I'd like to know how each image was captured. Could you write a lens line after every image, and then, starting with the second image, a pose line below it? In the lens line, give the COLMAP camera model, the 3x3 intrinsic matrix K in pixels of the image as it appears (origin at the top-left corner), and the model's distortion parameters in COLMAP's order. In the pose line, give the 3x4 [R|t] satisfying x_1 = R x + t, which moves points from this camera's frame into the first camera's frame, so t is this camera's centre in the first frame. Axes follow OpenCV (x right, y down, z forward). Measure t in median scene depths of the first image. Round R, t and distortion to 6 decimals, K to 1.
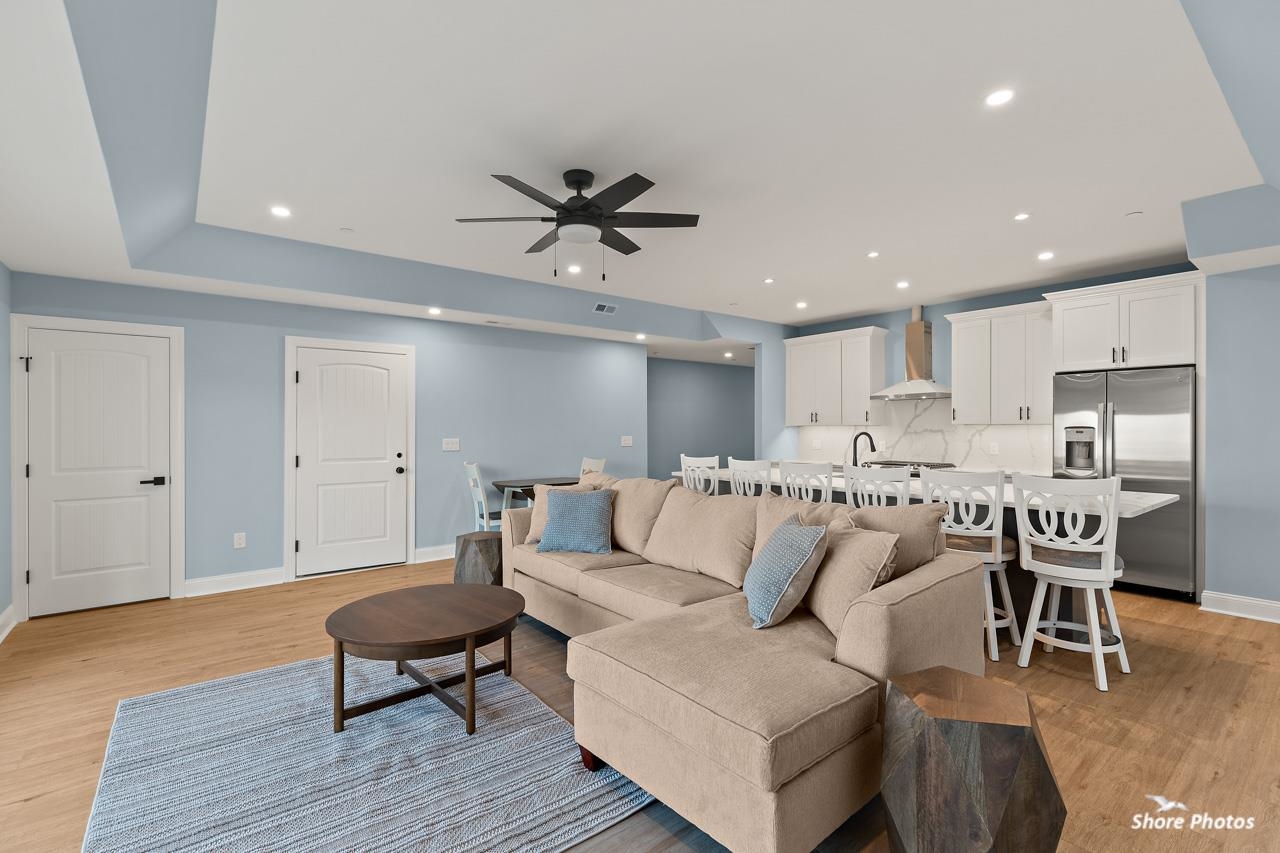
lens RADIAL K [[581.4, 0, 638.3], [0, 581.4, 421.8], [0, 0, 1]] dist [0.008138, -0.001543]
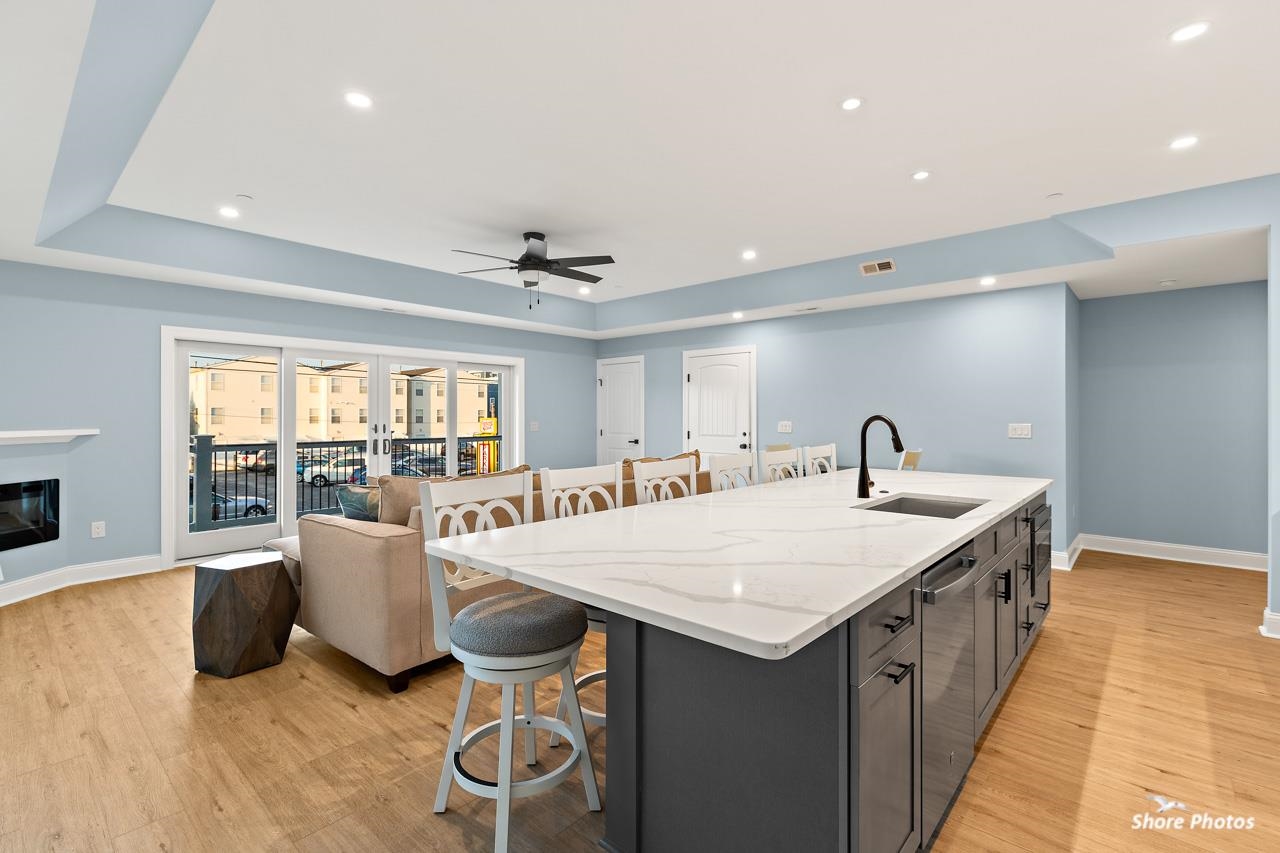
lens RADIAL K [[581.4, 0, 641.1], [0, 581.4, 406.3], [0, 0, 1]] dist [0.008138, -0.001543]
pose [[0.183382, -0.012698, -0.982960, 0.821178], [0.011492, 0.999876, -0.010772, 0.009967], [0.982975, -0.009320, 0.183505, 0.601697]]
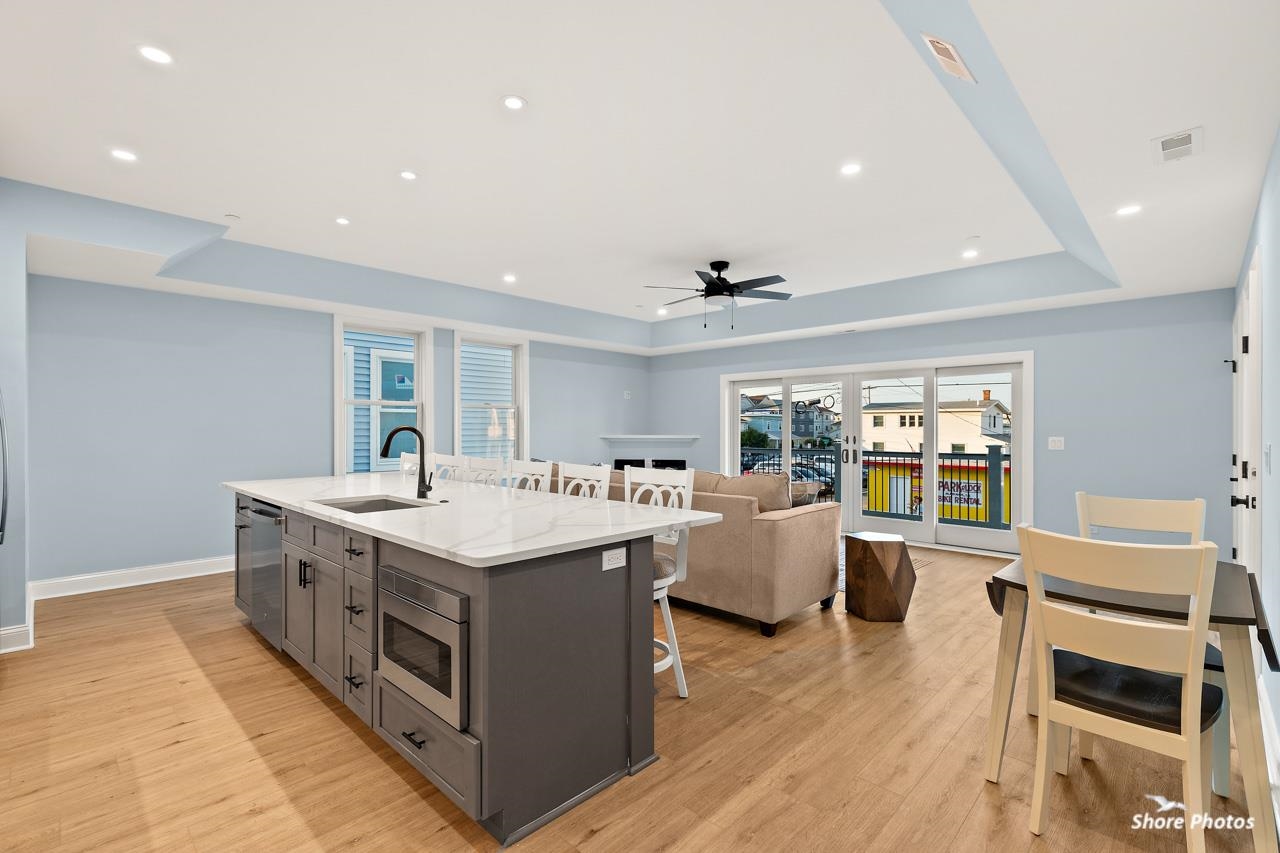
lens RADIAL K [[581.4, 0, 648.1], [0, 581.4, 428.8], [0, 0, 1]] dist [0.008138, -0.001543]
pose [[-0.989439, 0.000073, -0.144949, 0.191789], [0.001765, 0.999932, -0.011547, 0.025680], [0.144938, -0.011681, -0.989372, 1.530540]]
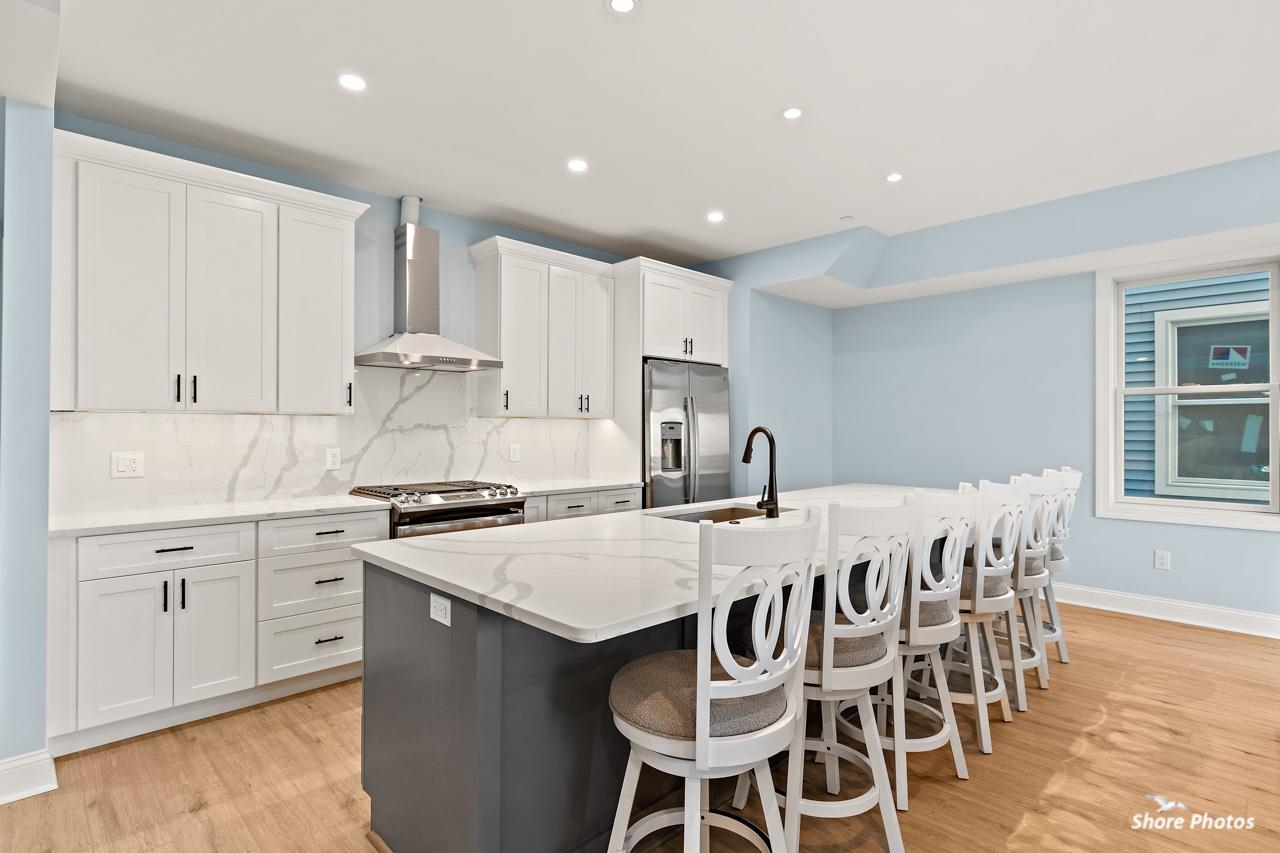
lens RADIAL K [[630.2, 0, 636.3], [0, 630.2, 426.7], [0, 0, 1]] dist [0.001375, -0.000231]
pose [[-0.102986, 0.005910, 0.994665, -0.166636], [-0.014517, 0.999867, -0.007444, 0.021623], [-0.994577, -0.015206, -0.102887, 1.064536]]
